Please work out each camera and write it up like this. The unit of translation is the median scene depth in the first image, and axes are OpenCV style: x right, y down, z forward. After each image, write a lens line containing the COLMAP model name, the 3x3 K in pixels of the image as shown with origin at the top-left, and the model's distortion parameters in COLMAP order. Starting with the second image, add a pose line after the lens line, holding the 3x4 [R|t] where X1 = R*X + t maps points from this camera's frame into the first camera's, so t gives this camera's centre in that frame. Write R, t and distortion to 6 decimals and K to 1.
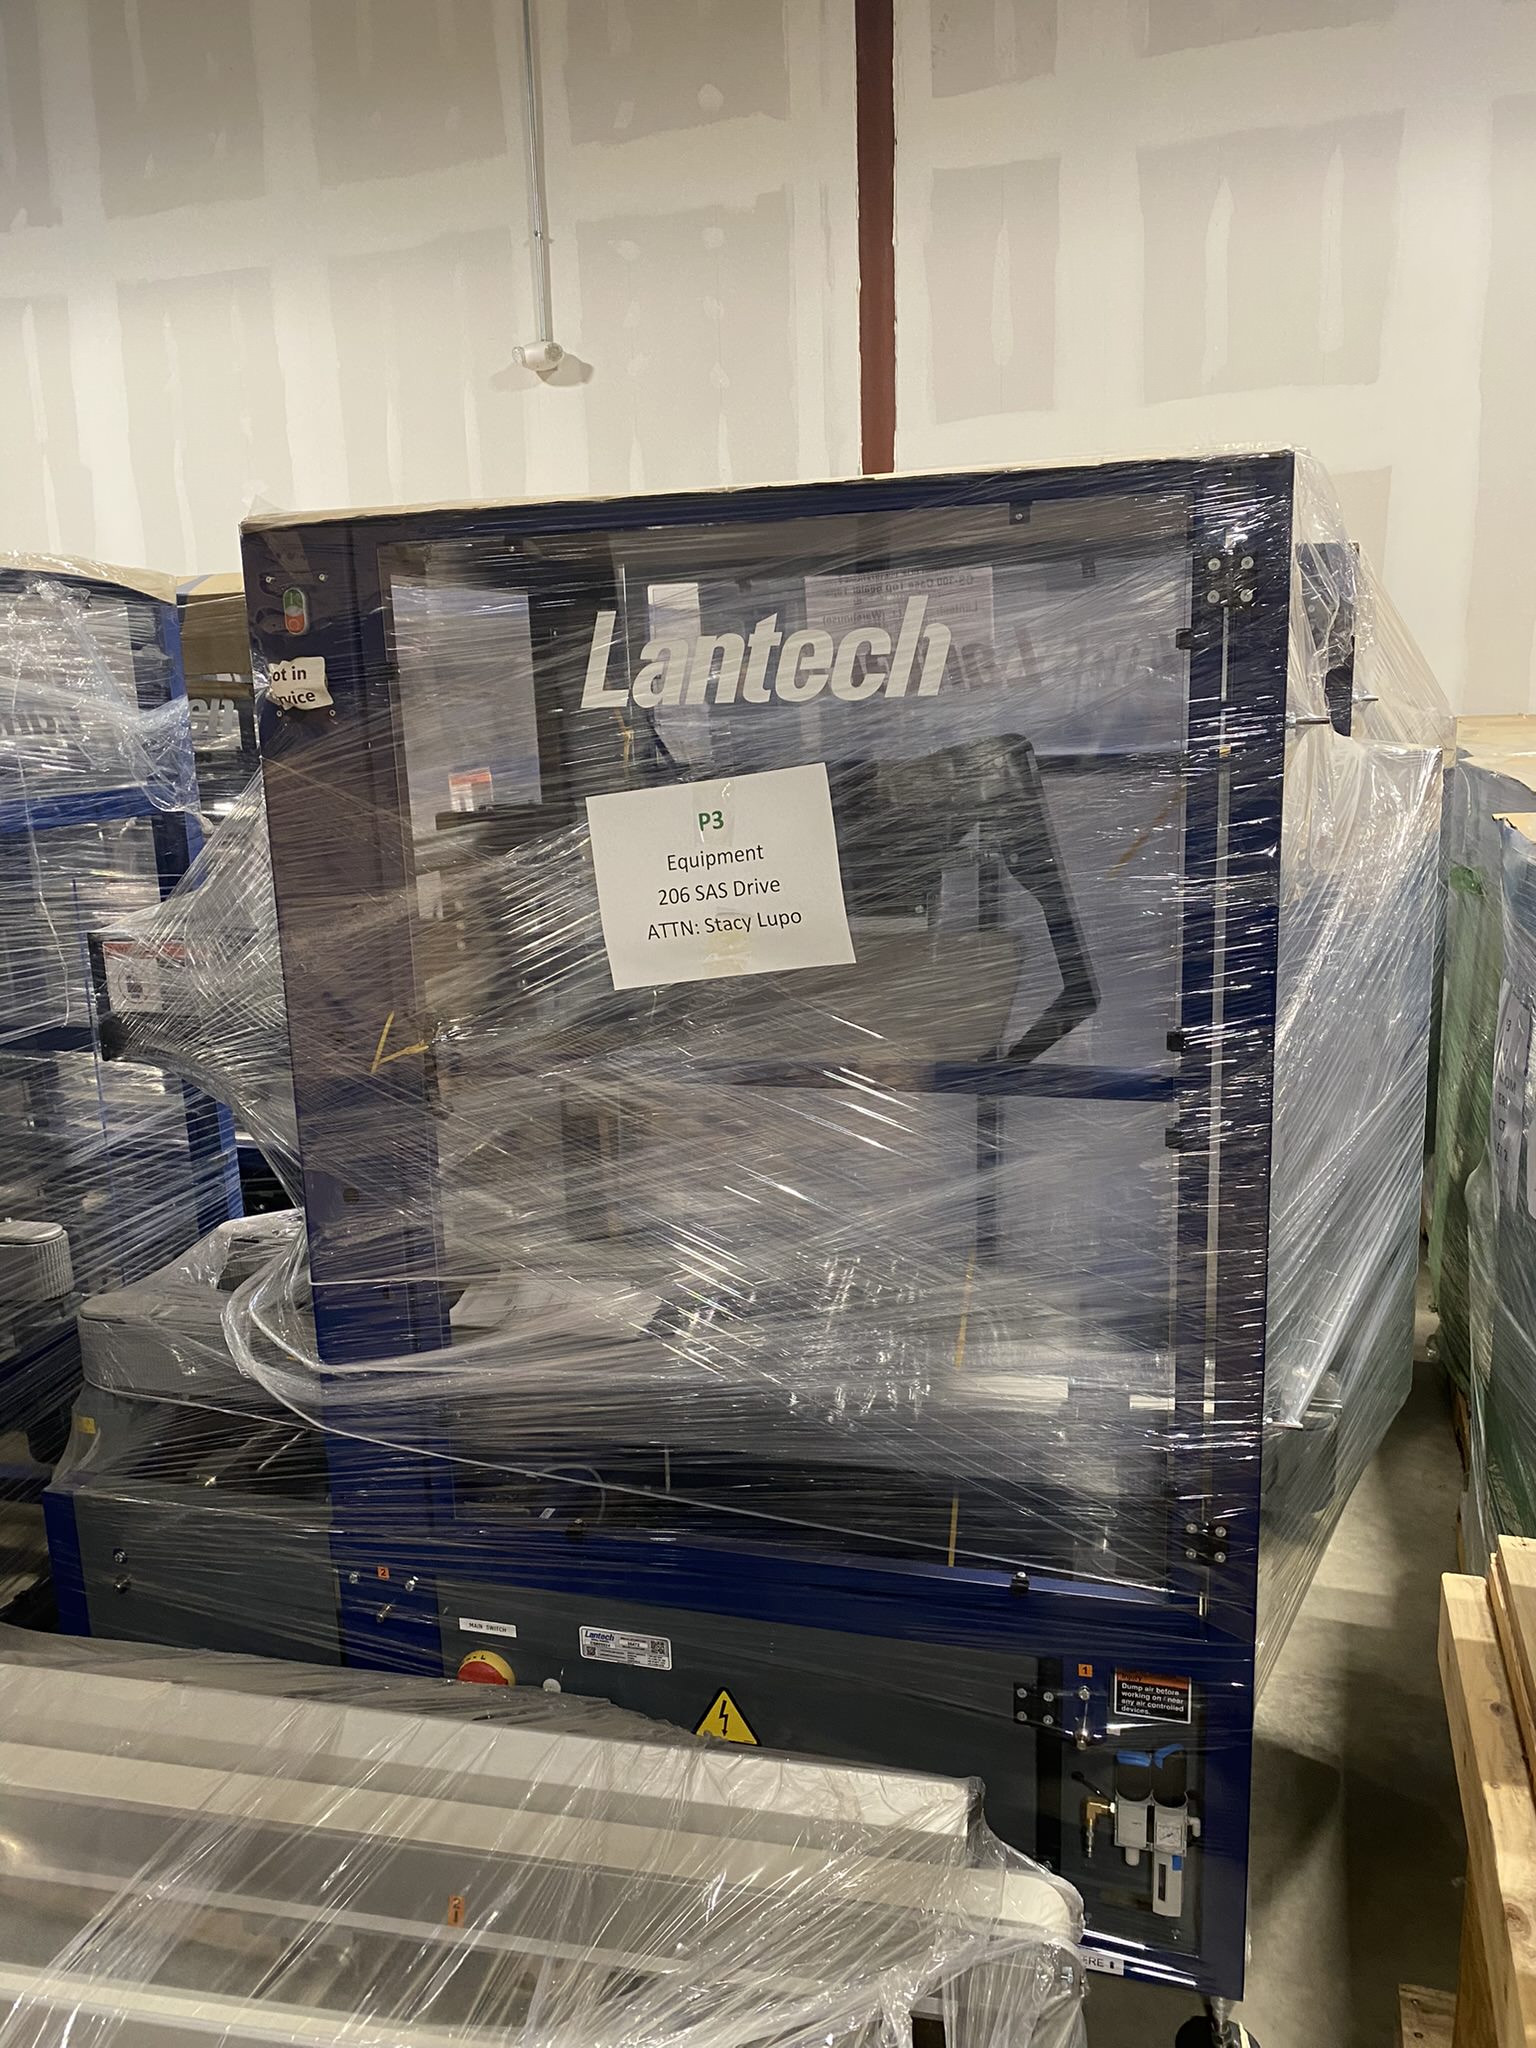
lens RADIAL K [[1531.5, 0, 755.0], [0, 1531.5, 1016.1], [0, 0, 1]] dist [0.017602, -0.021982]
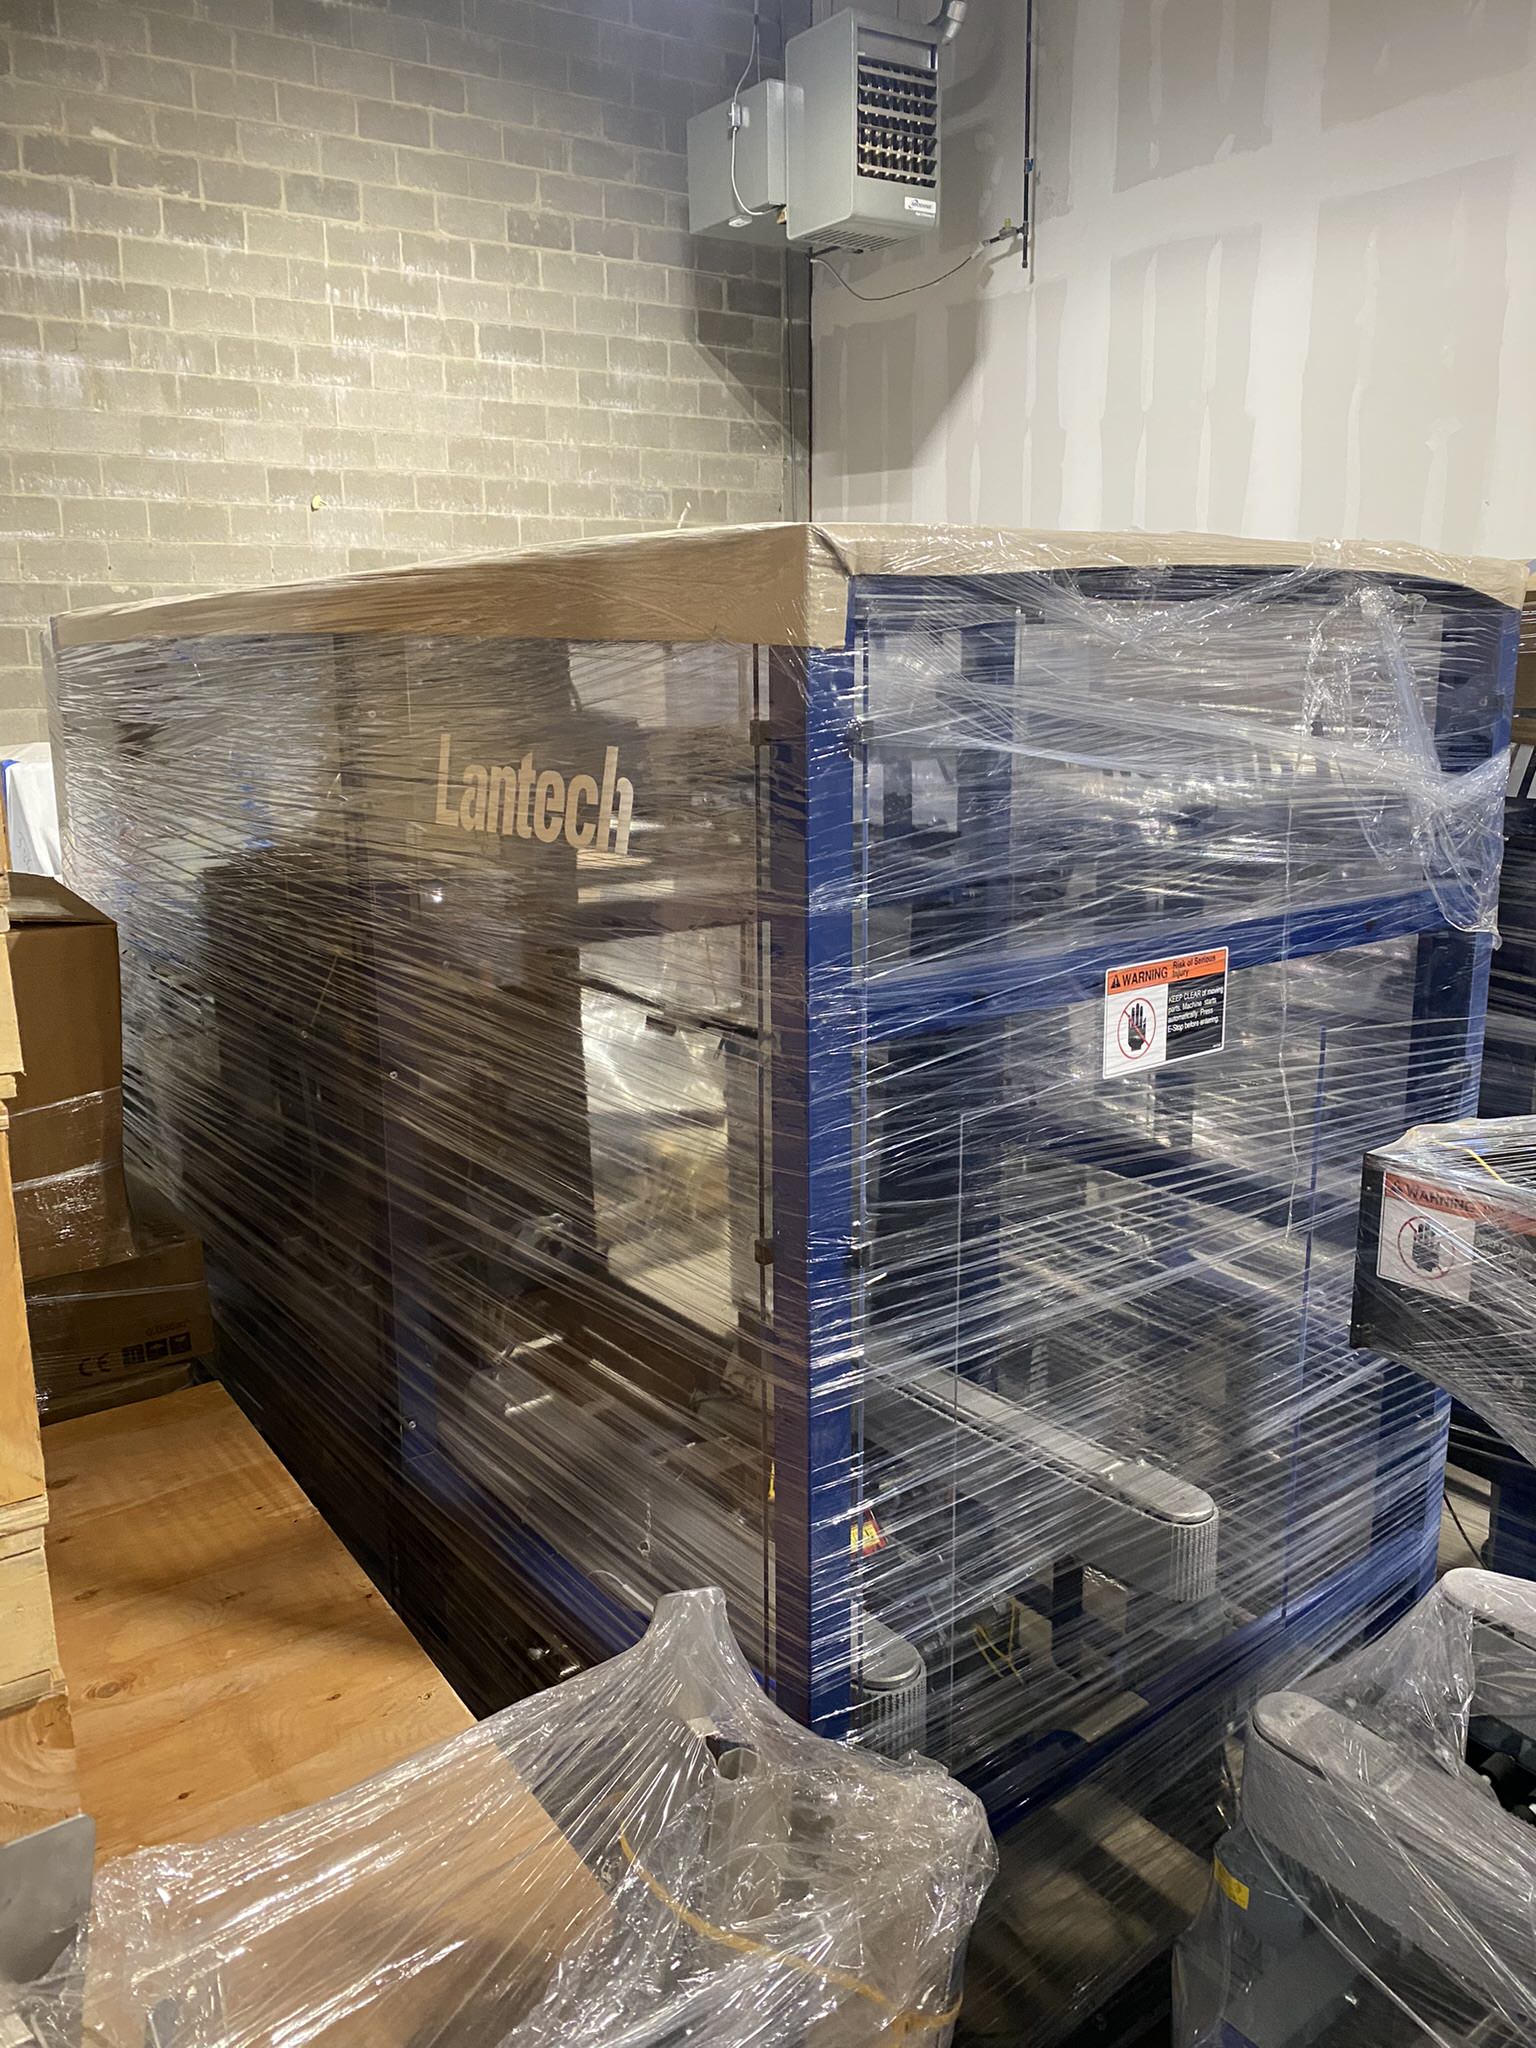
lens RADIAL K [[1531.5, 0, 761.7], [0, 1531.5, 1008.2], [0, 0, 1]] dist [0.017602, -0.021982]
pose [[0.797375, 0.156032, -0.582964, -0.254463], [-0.139854, 0.987477, 0.073010, -0.115457], [0.587055, 0.023314, 0.809211, 0.319683]]
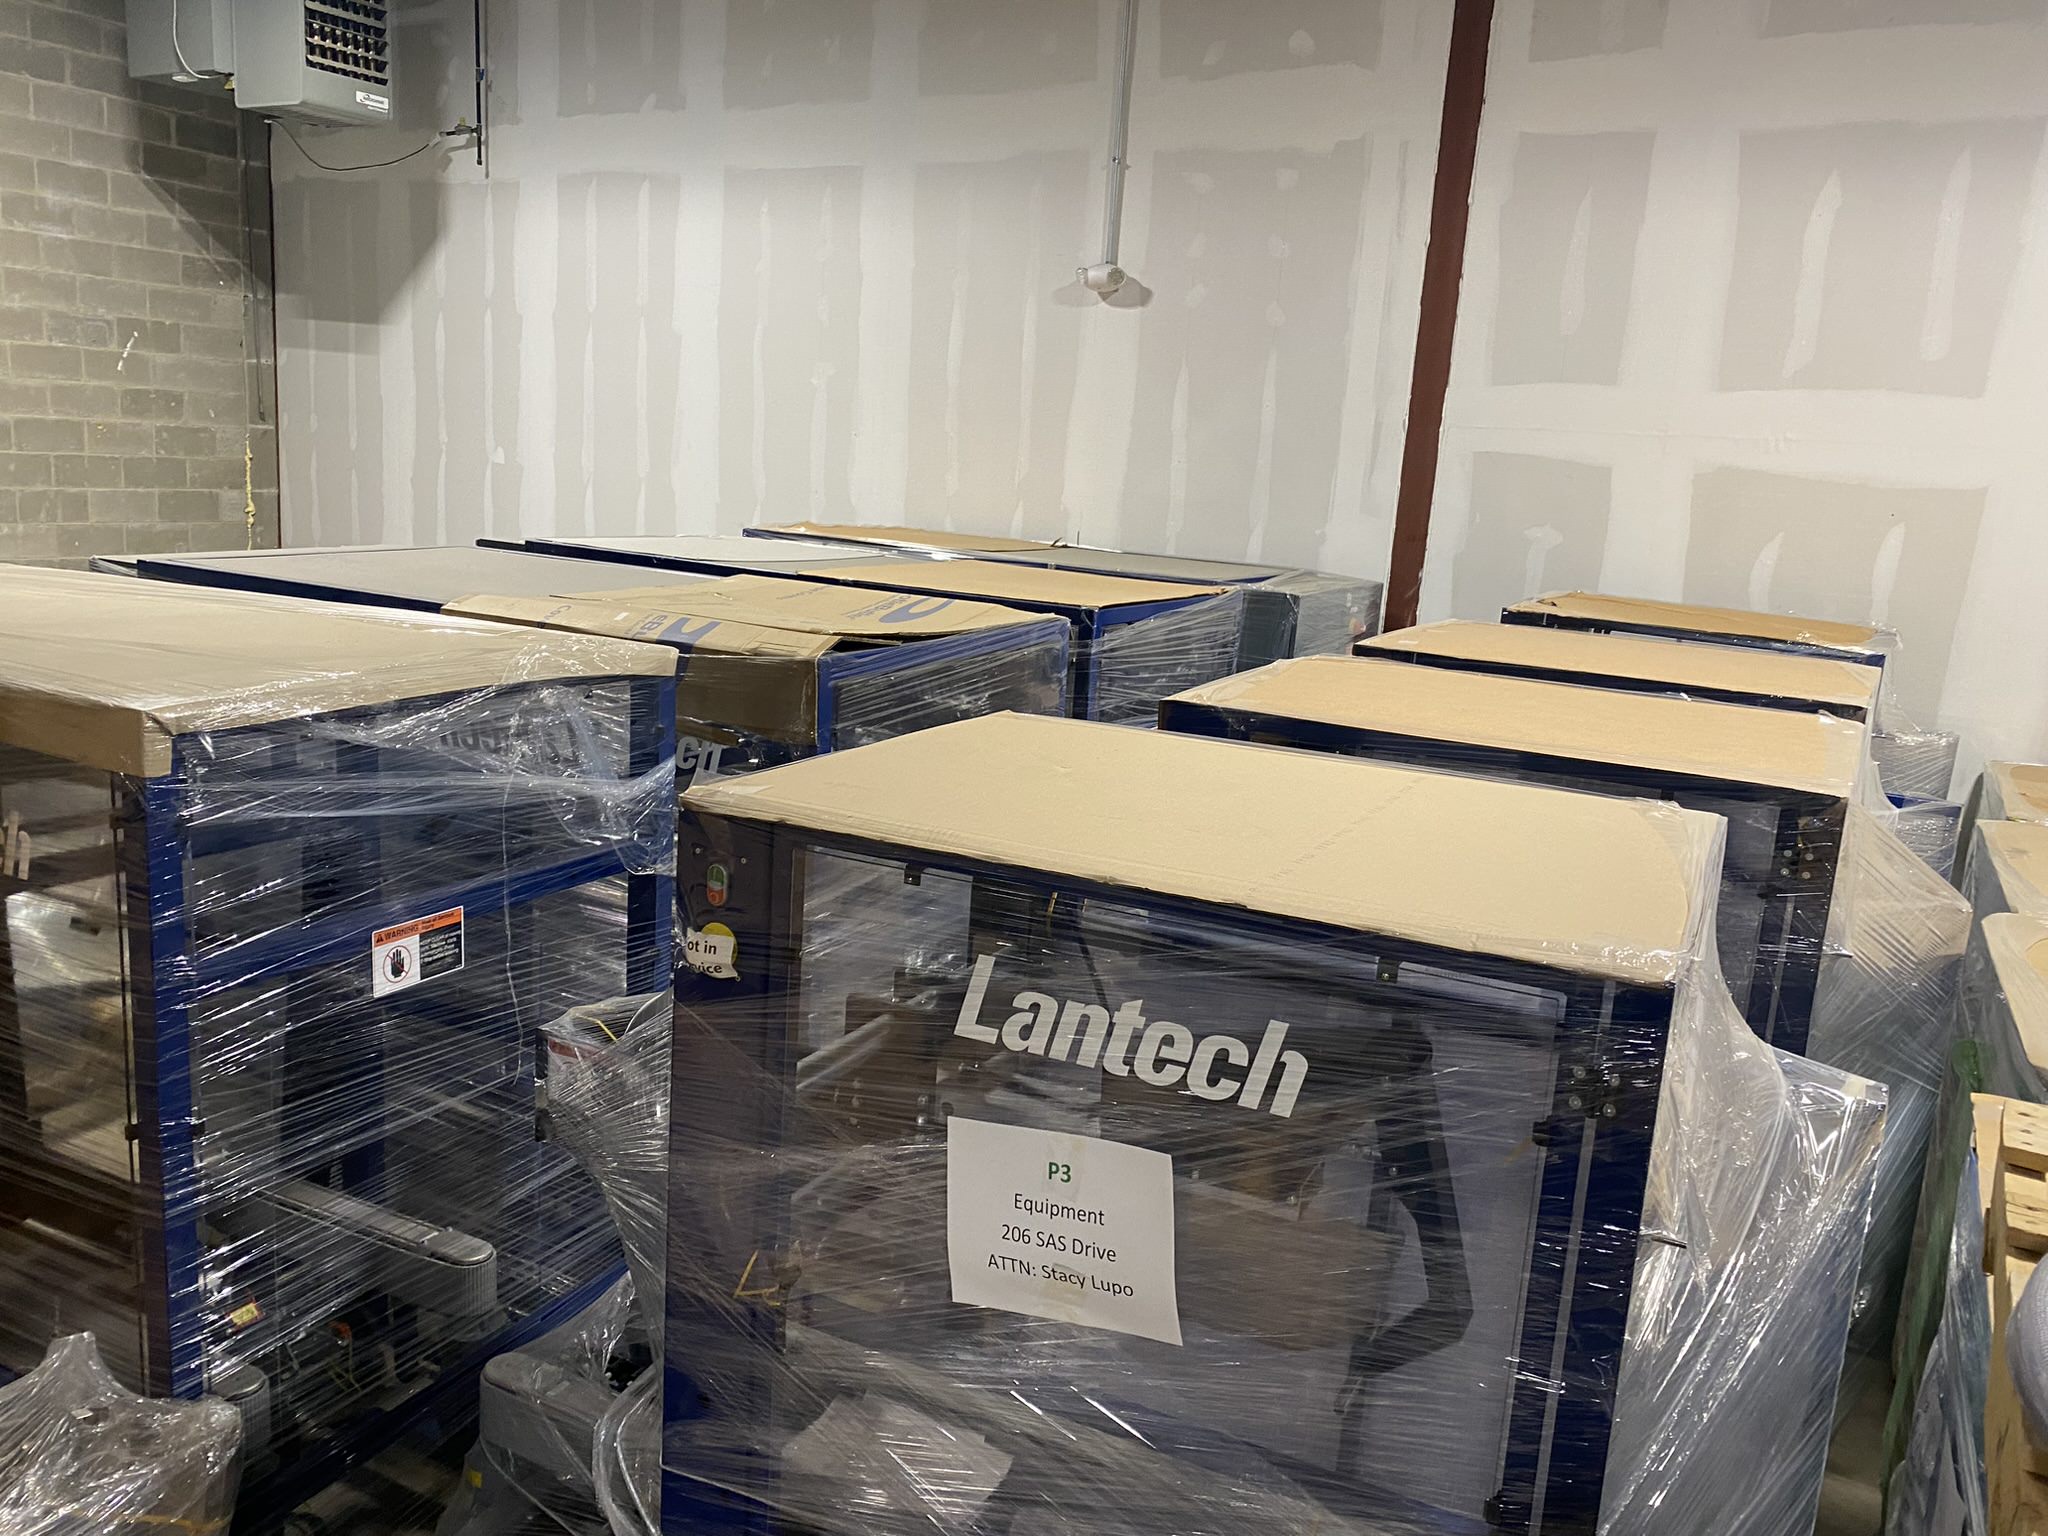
lens RADIAL K [[1531.5, 0, 1004.8], [0, 1531.5, 764.9], [0, 0, 1]] dist [0.017602, -0.021982]
pose [[0.975581, 0.127352, -0.178949, 0.055766], [-0.130473, 0.991435, -0.005730, -0.256488], [0.176686, 0.028938, 0.983842, -0.015462]]
